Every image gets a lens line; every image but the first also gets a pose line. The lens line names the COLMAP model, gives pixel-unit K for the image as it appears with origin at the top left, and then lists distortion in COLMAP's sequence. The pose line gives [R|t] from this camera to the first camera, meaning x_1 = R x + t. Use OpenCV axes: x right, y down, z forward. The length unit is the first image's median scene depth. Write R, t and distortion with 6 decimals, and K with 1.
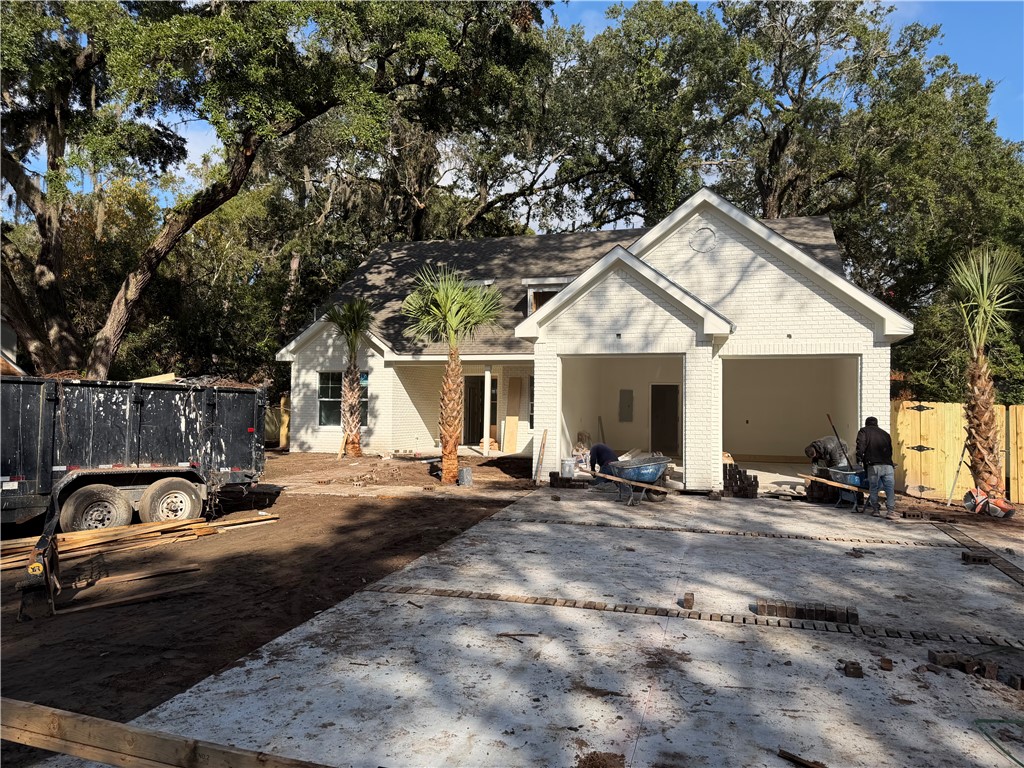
lens RADIAL K [[724.7, 0, 512.0], [0, 724.7, 384.0], [0, 0, 1]] dist [0.012994, -0.001414]
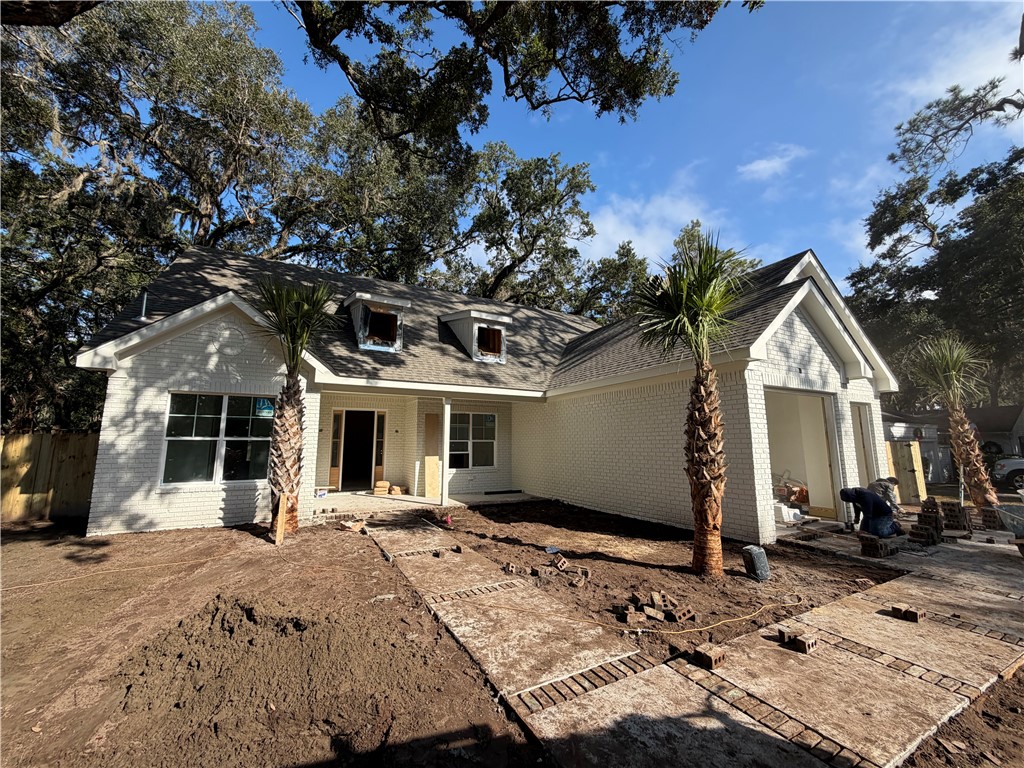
lens RADIAL K [[411.5, 0, 512.0], [0, 411.5, 384.0], [0, 0, 1]] dist [0.000072, 0.000108]
pose [[0.708465, 0.082968, 0.700852, -0.316324], [-0.015344, 0.994642, -0.102237, 0.006356], [-0.705579, 0.061677, 0.705942, 0.562243]]
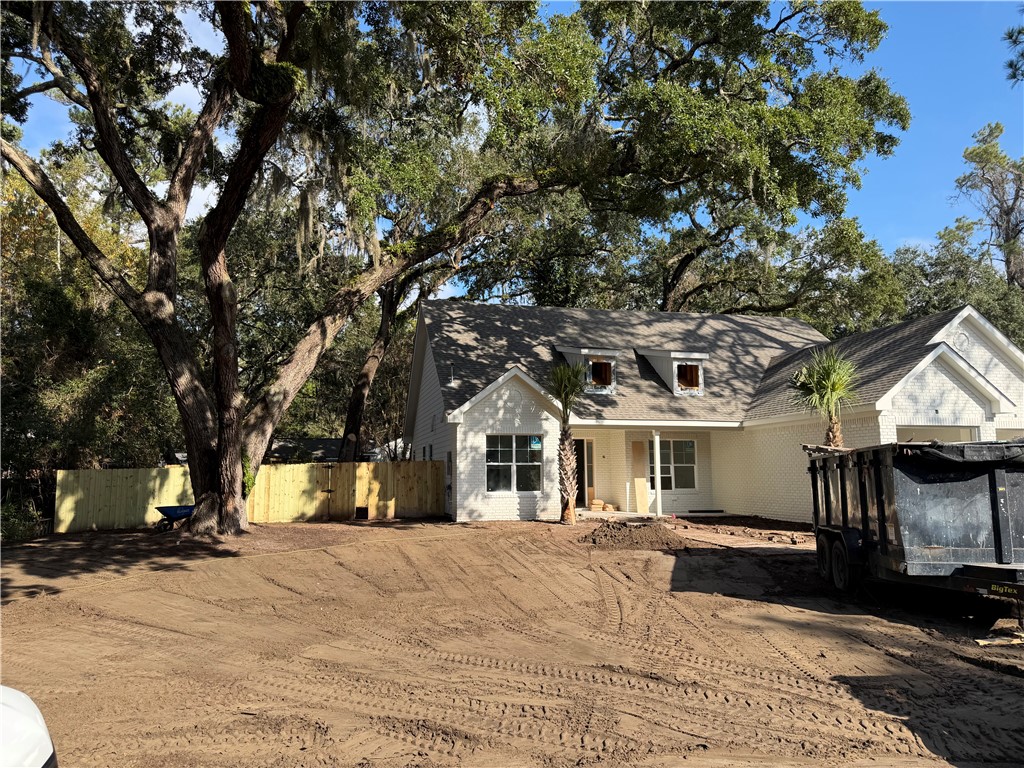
lens RADIAL K [[724.7, 0, 512.0], [0, 724.7, 384.0], [0, 0, 1]] dist [0.012994, -0.001414]
pose [[0.860398, 0.043576, 0.507756, -0.728191], [-0.001328, 0.996526, -0.083272, -0.003806], [-0.509620, 0.070973, 0.857467, 0.166969]]
